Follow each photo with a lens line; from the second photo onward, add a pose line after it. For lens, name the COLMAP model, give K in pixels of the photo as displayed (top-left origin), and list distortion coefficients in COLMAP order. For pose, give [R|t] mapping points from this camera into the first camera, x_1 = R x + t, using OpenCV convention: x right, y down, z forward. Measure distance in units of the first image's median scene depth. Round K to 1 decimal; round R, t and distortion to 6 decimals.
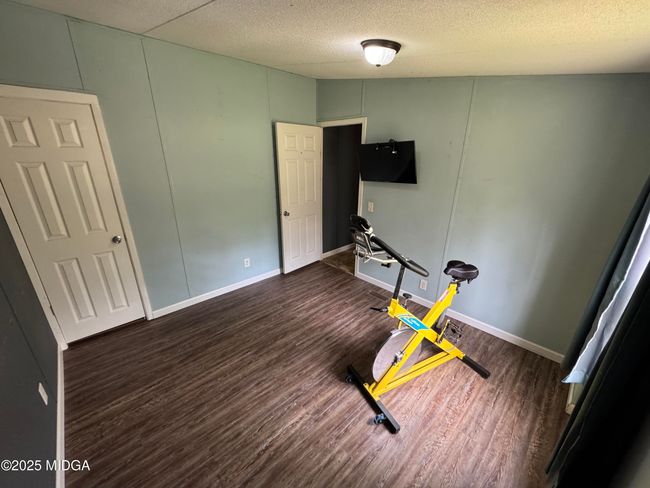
lens RADIAL K [[258.5, 0, 325.0], [0, 258.5, 244.0], [0, 0, 1]] dist [0.000906, 0.000090]
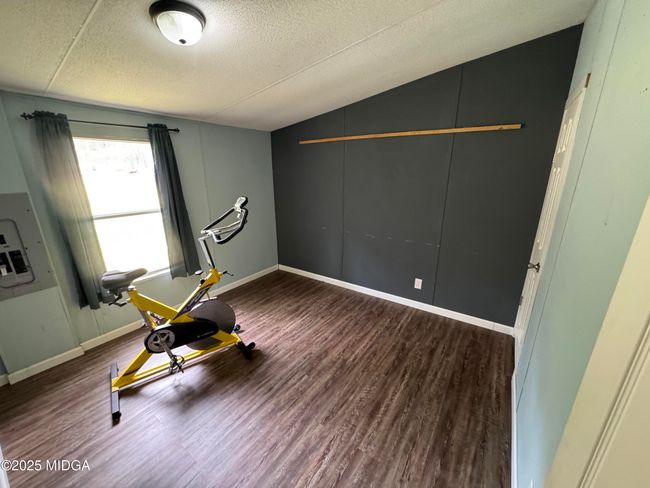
lens RADIAL K [[258.5, 0, 325.0], [0, 258.5, 244.0], [0, 0, 1]] dist [0.000906, 0.000090]
pose [[-0.979519, 0.050812, -0.194835, -0.025643], [-0.071715, 0.816138, 0.573390, -0.503856], [0.188147, 0.575619, -0.795779, 1.549160]]
